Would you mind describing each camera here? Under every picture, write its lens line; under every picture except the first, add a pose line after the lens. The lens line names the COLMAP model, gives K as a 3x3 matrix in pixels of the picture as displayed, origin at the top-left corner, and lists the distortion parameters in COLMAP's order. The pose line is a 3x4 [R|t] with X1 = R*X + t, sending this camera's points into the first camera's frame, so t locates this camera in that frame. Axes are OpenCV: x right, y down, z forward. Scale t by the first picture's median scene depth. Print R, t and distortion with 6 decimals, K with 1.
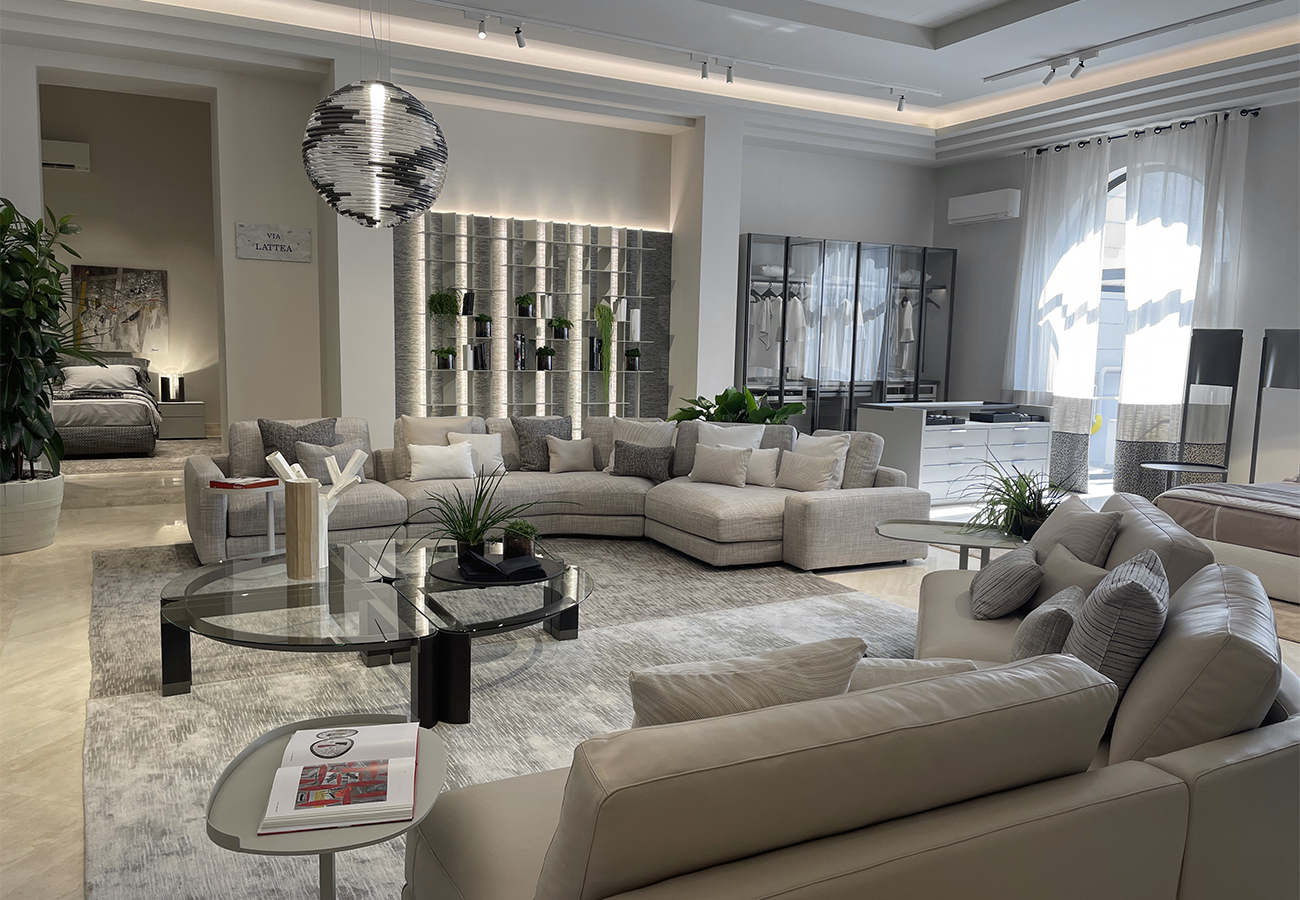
lens RADIAL K [[992.2, 0, 650.0], [0, 992.2, 450.0], [0, 0, 1]] dist [0.099069, -0.143642]
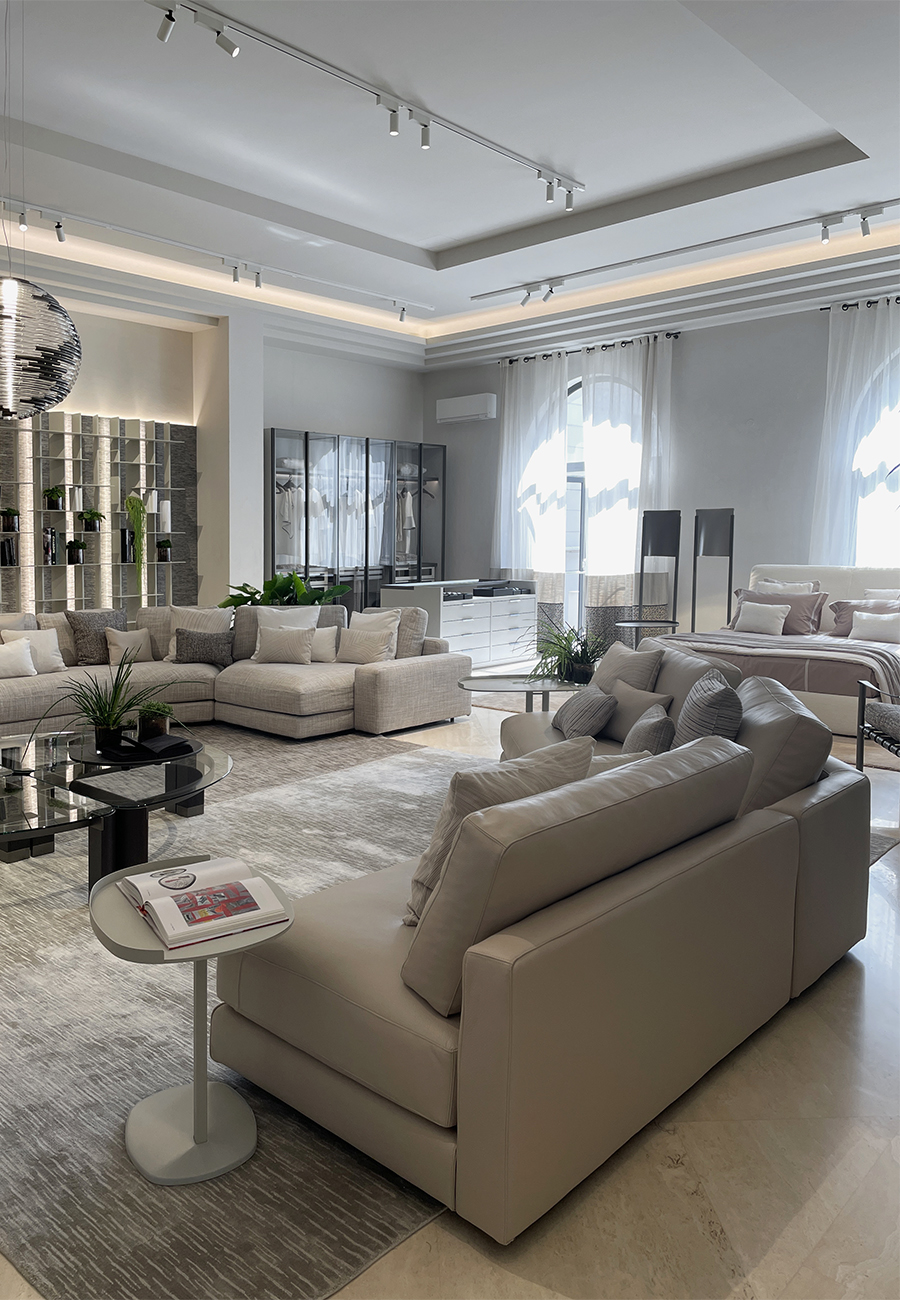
lens RADIAL K [[992.2, 0, 449.1], [0, 992.2, 605.5], [0, 0, 1]] dist [0.099069, -0.143642]
pose [[0.936369, -0.053624, 0.346897, -0.106310], [0.066883, 0.997413, -0.026352, 0.010224], [-0.344586, 0.047876, 0.937533, -0.044134]]
